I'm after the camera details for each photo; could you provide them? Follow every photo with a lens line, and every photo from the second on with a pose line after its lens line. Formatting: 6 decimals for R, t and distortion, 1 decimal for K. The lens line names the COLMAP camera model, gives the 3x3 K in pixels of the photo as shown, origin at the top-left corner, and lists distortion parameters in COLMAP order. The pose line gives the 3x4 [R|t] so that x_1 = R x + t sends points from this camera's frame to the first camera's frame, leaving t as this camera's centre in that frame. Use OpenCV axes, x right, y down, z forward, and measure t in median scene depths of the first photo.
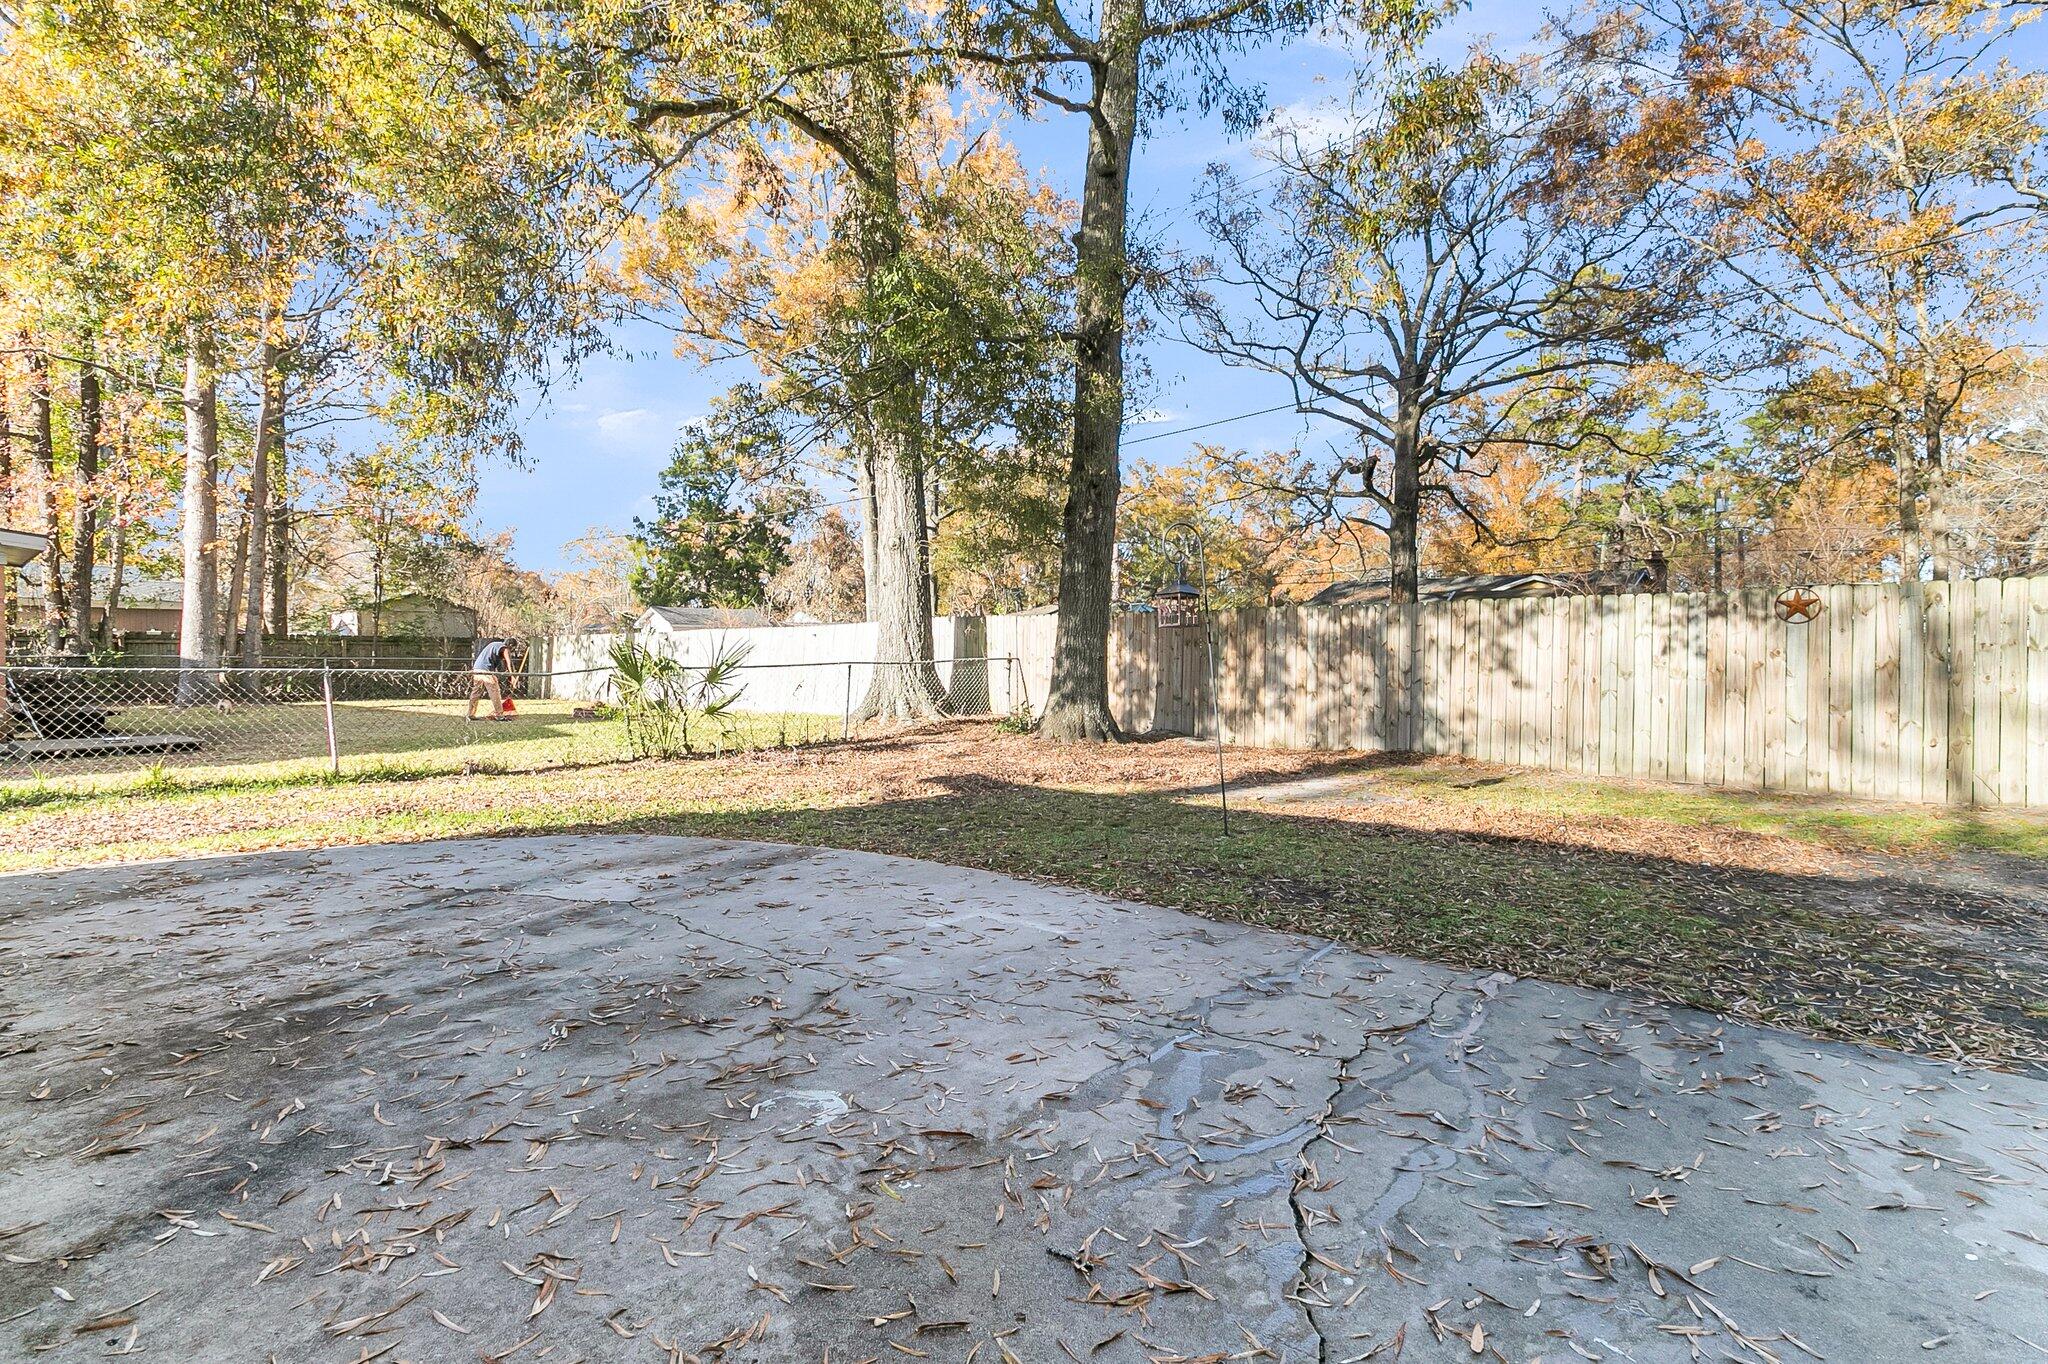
lens RADIAL K [[968.3, 0, 1033.0], [0, 968.3, 688.3], [0, 0, 1]] dist [-0.000893, 0.000415]
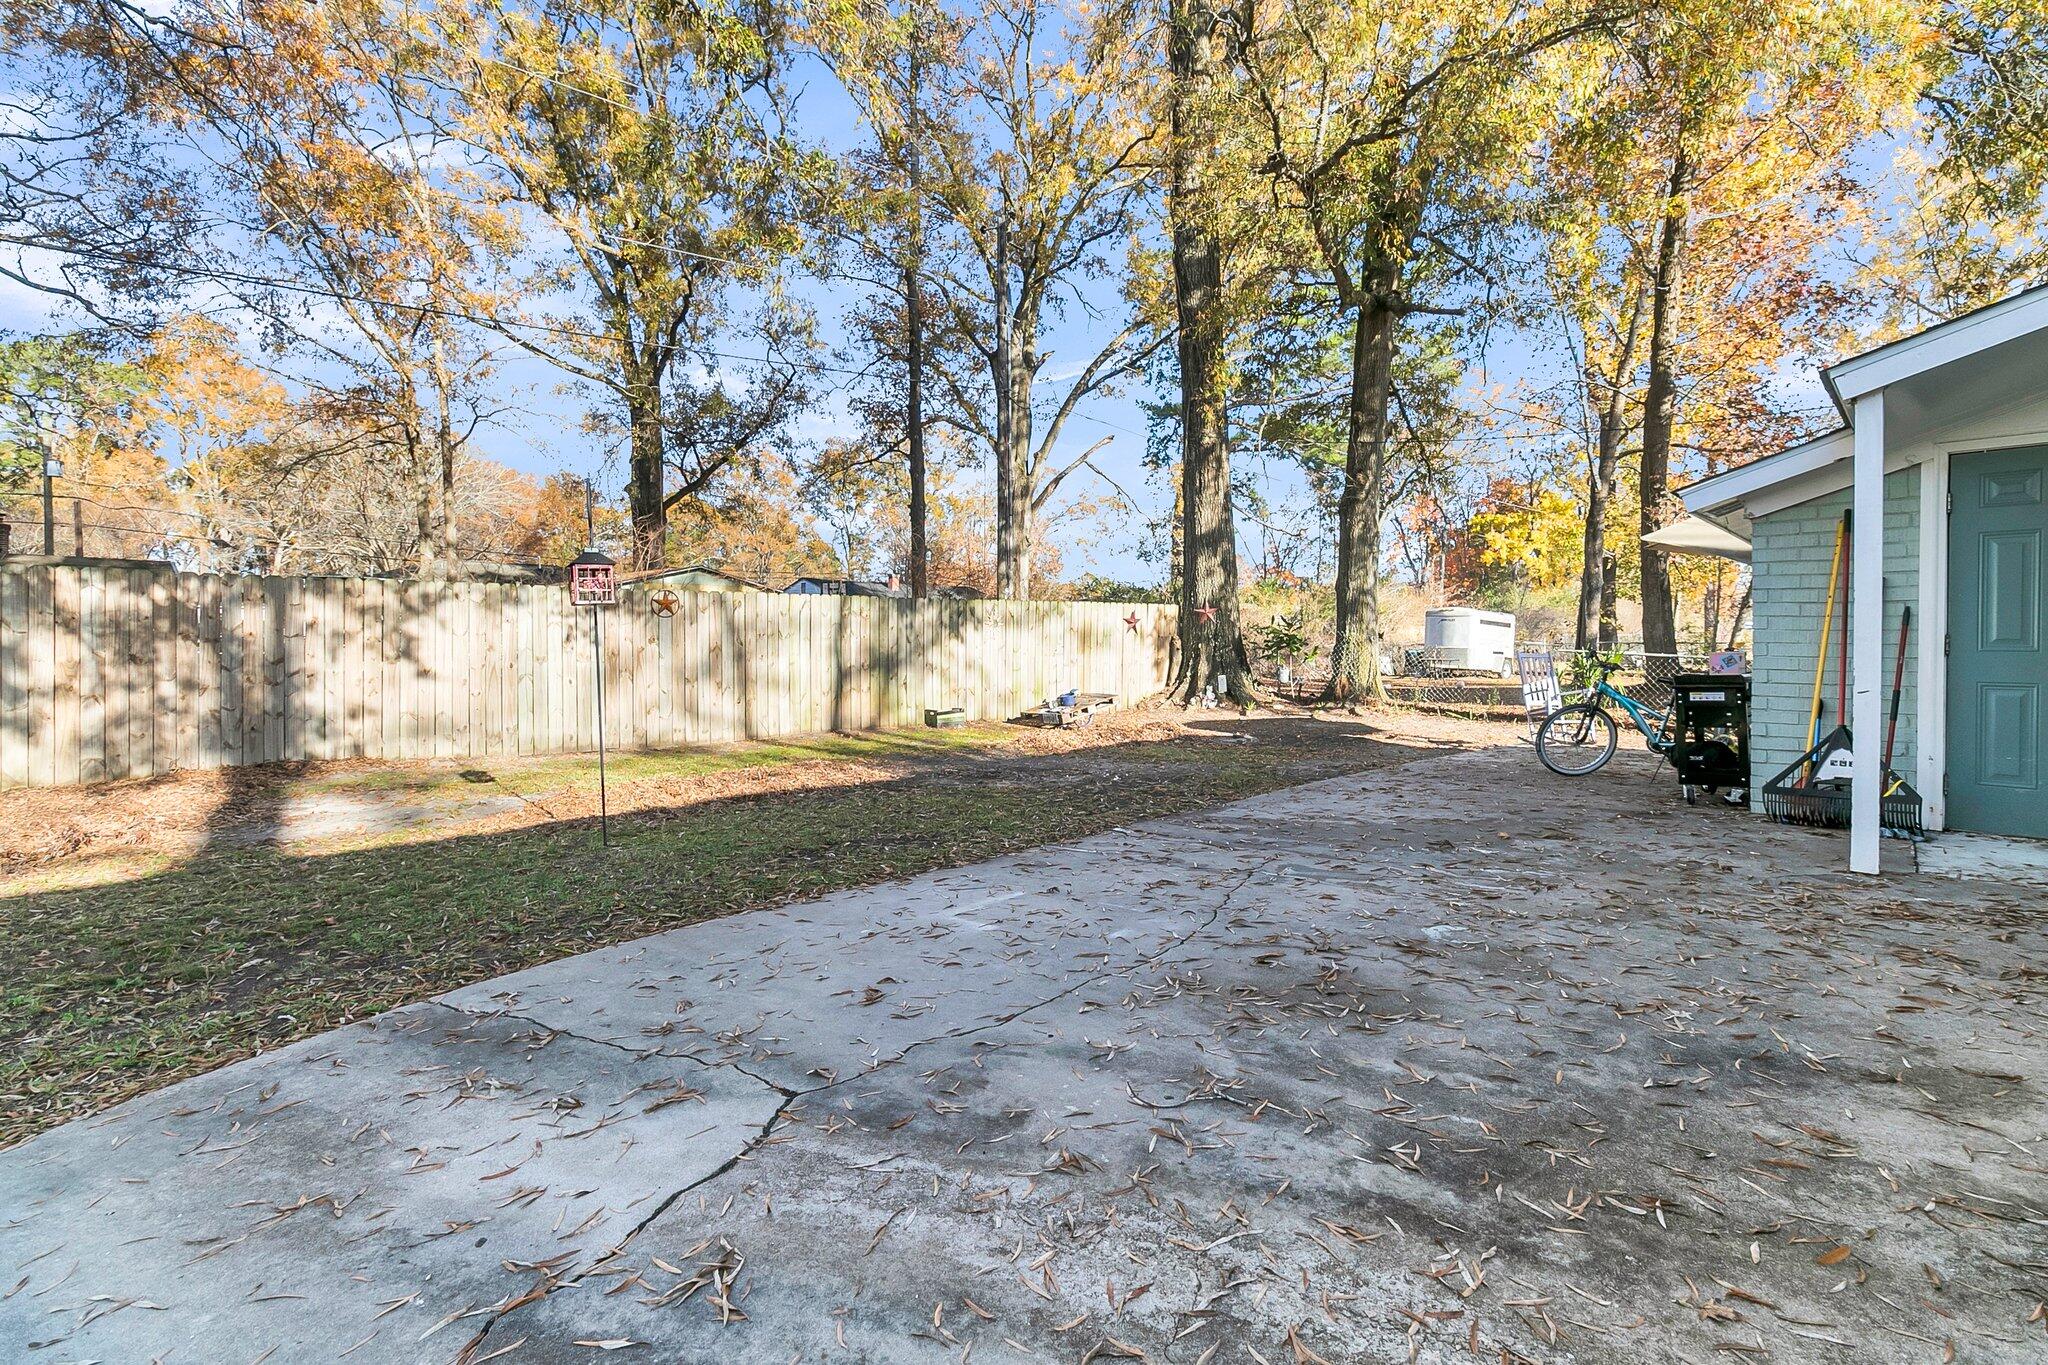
lens RADIAL K [[968.3, 0, 1036.2], [0, 968.3, 665.7], [0, 0, 1]] dist [-0.000893, 0.000415]
pose [[0.037561, -0.015053, 0.999181, -0.412930], [0.031919, 0.999394, 0.013856, -0.006493], [-0.998784, 0.031373, 0.038018, 0.369224]]
